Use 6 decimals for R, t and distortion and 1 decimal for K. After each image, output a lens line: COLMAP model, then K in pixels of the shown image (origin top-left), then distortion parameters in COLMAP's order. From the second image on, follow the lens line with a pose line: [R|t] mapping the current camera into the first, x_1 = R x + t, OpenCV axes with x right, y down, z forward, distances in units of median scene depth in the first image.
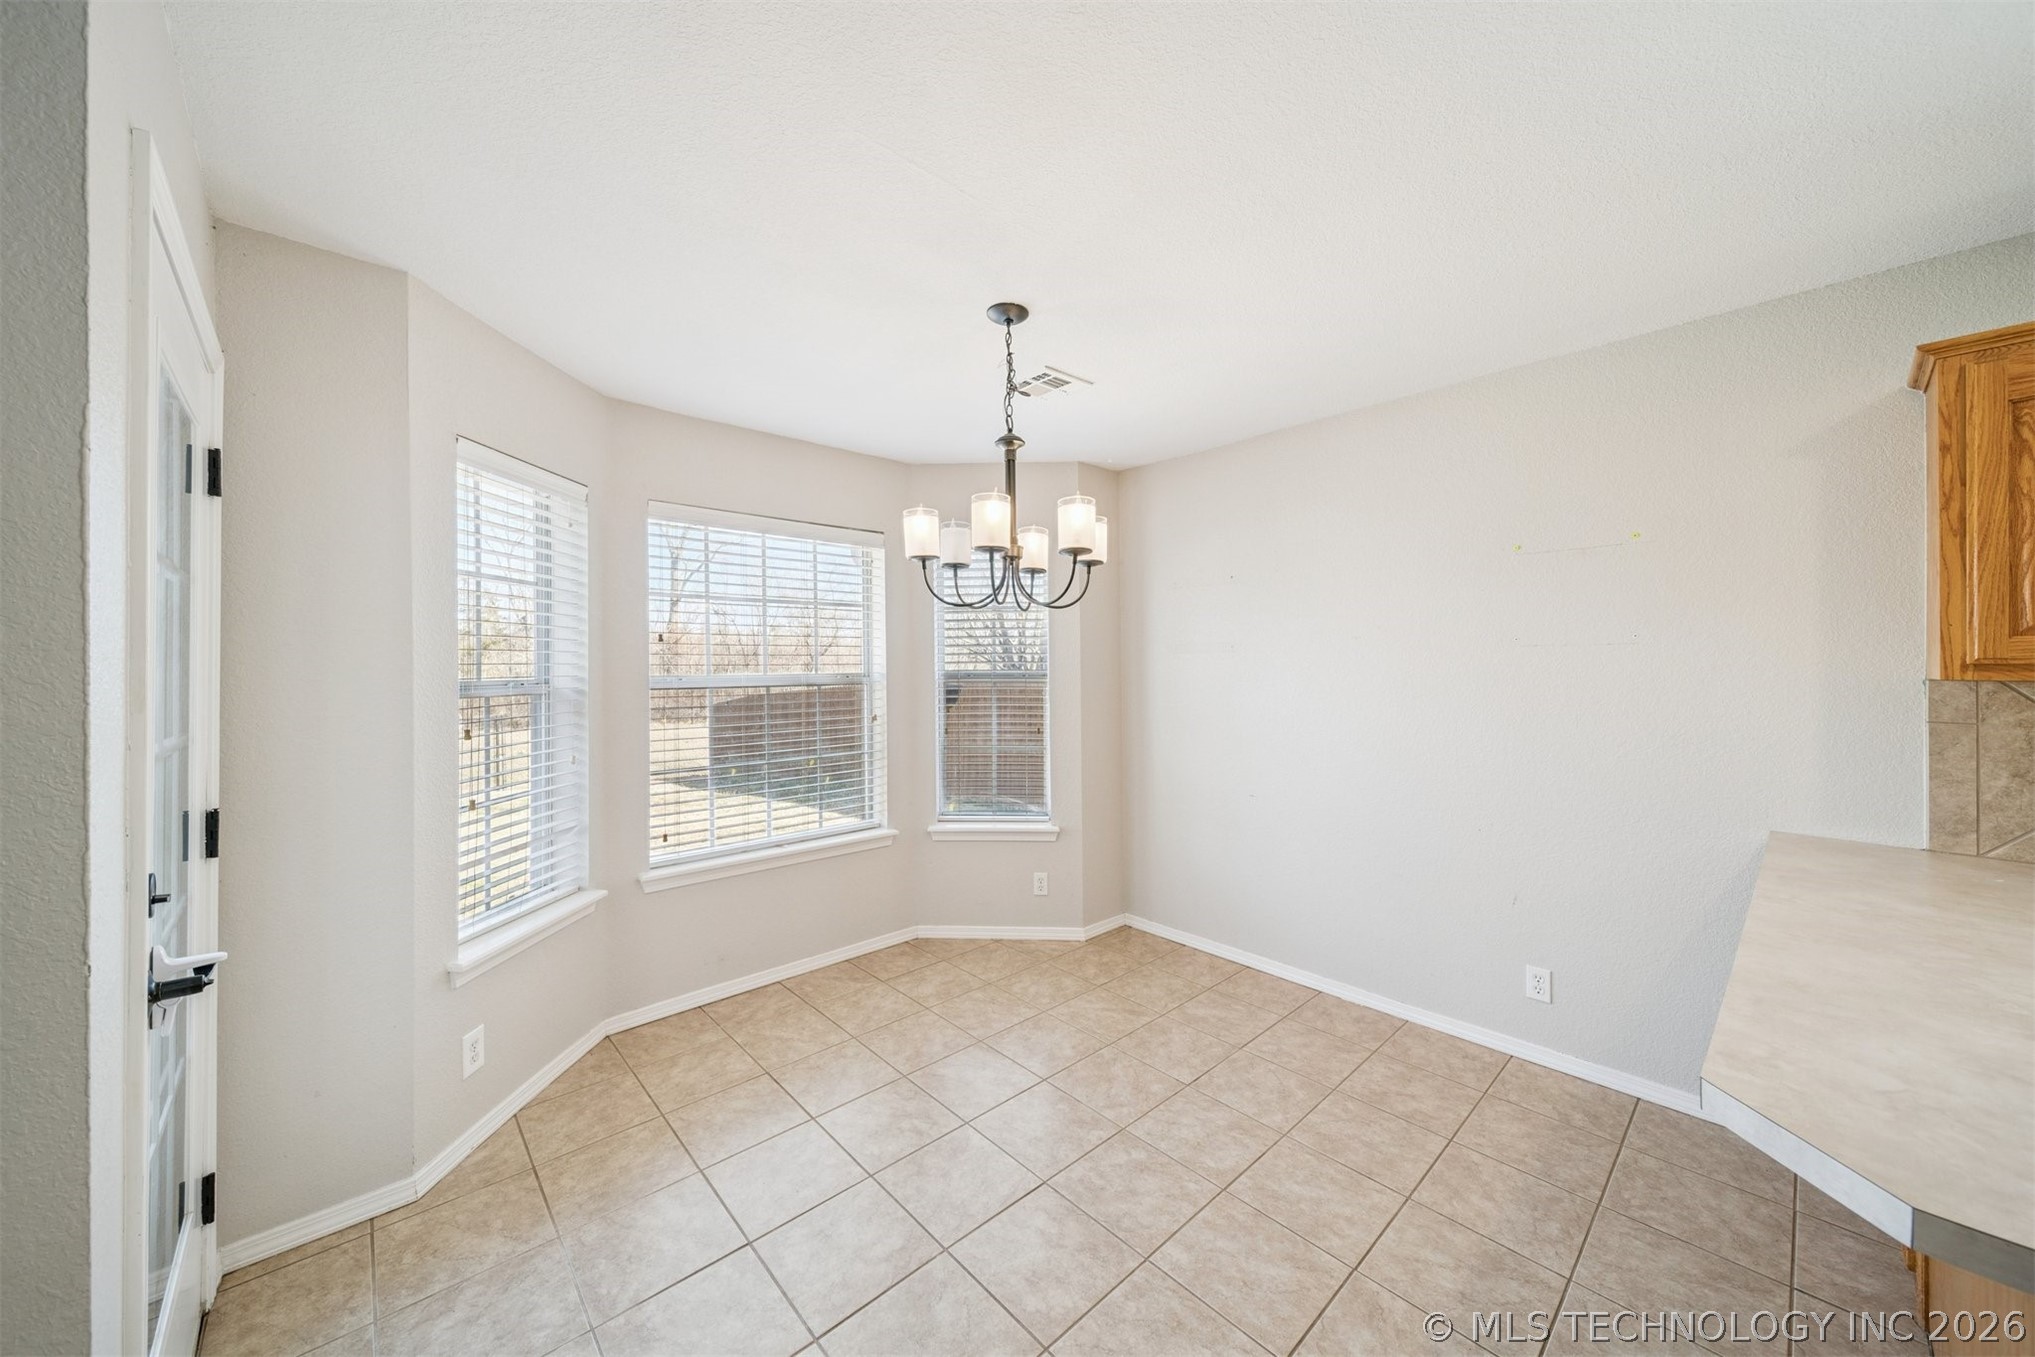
lens RADIAL K [[717.1, 0, 1004.7], [0, 717.1, 665.7], [0, 0, 1]] dist [0.011022, -0.002570]
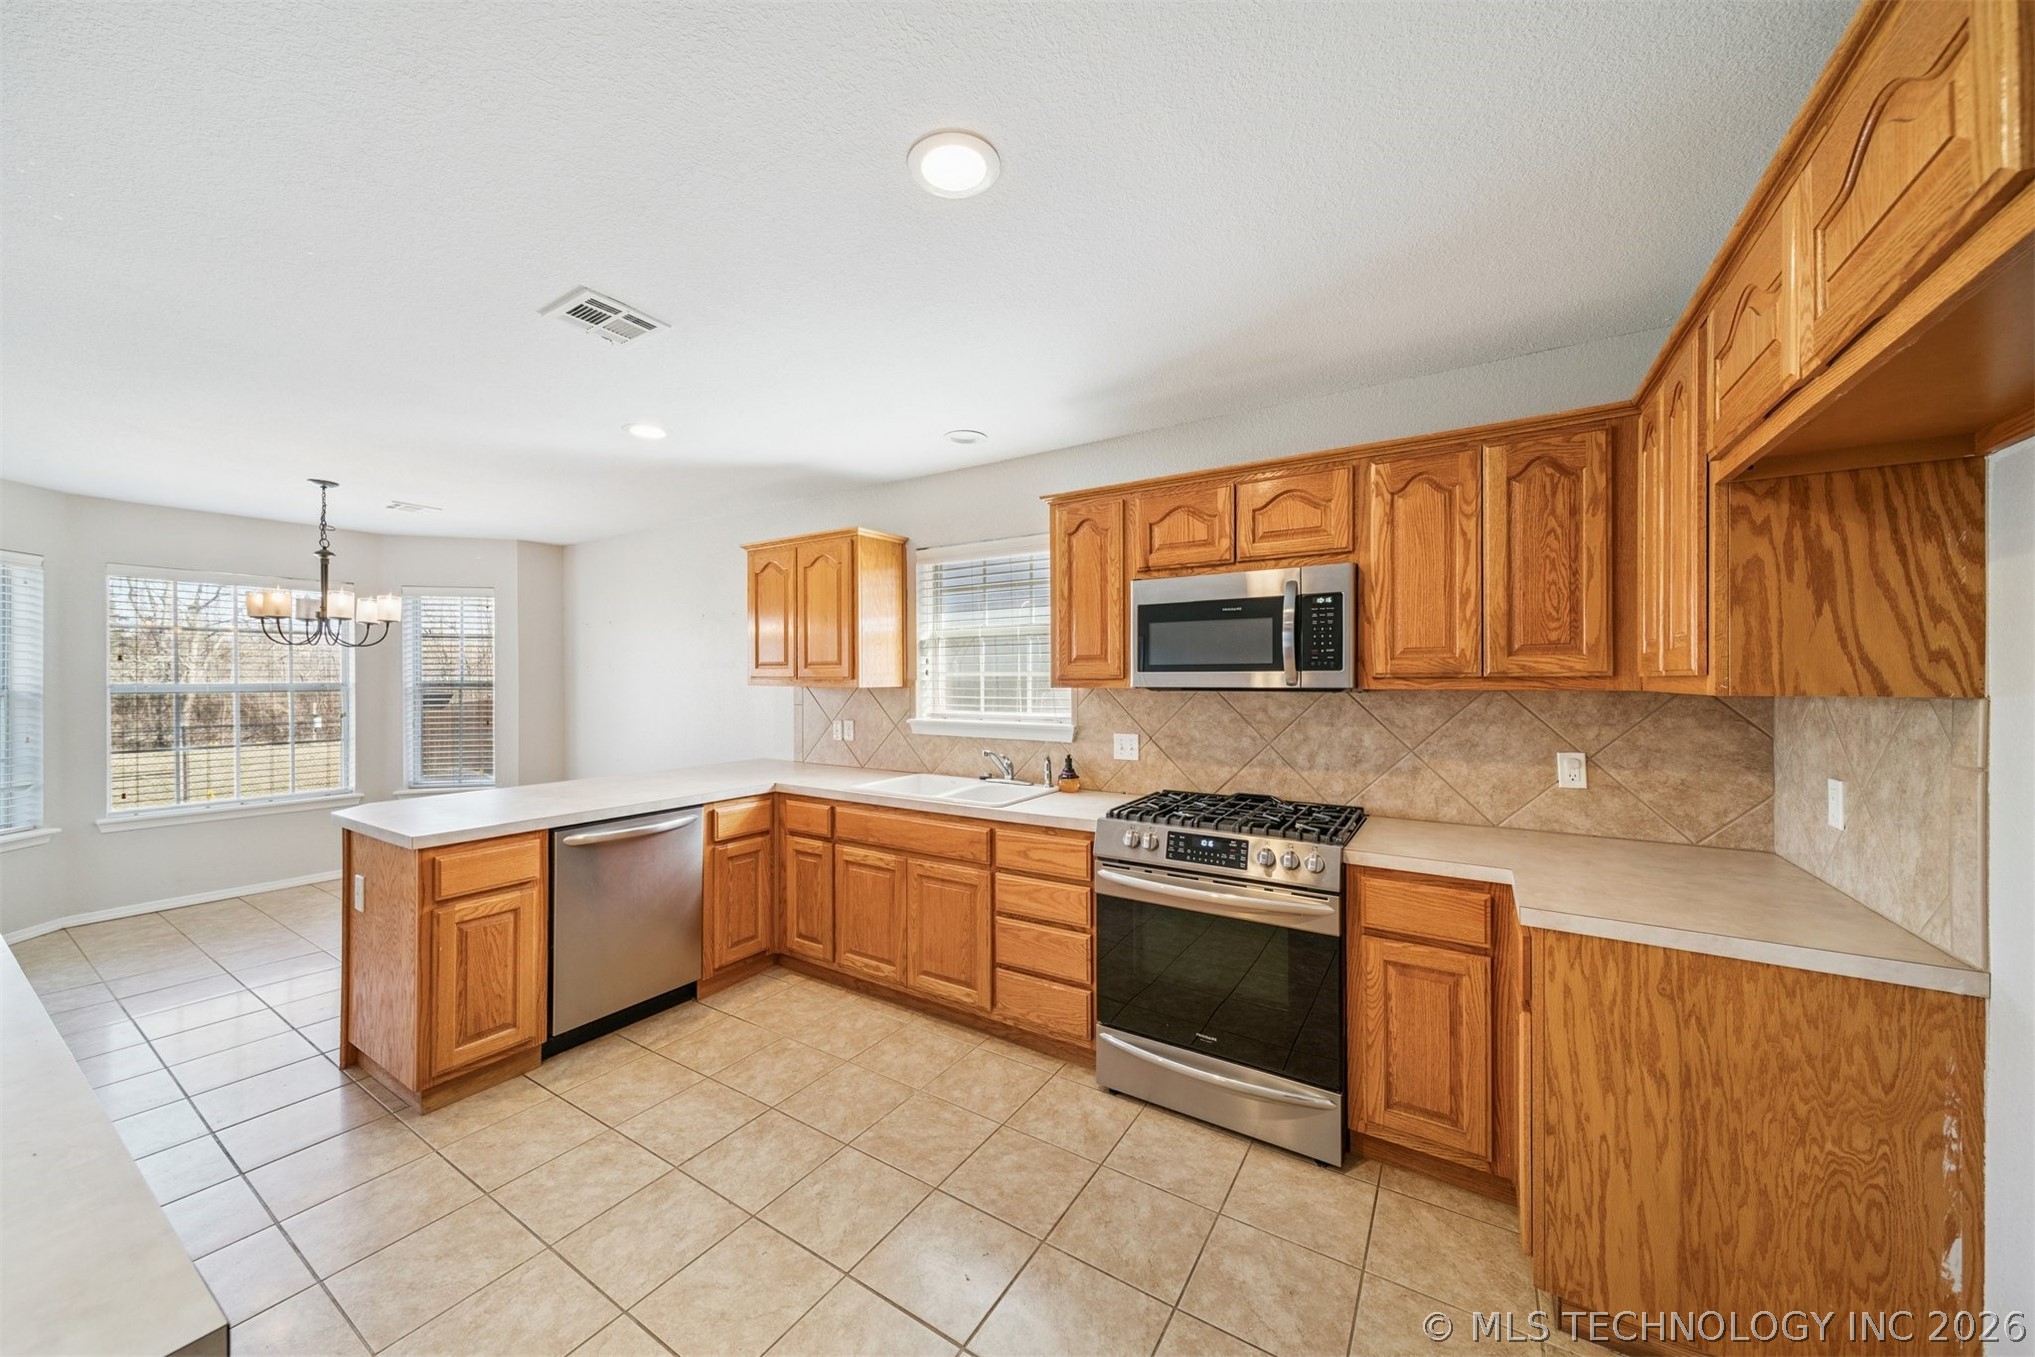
lens RADIAL K [[717.1, 0, 999.8], [0, 717.1, 683.7], [0, 0, 1]] dist [0.011022, -0.002570]
pose [[0.965667, 0.002029, 0.259774, 1.096176], [-0.003562, 0.999979, 0.005428, -0.001658], [-0.259757, -0.006167, 0.965654, -1.117332]]
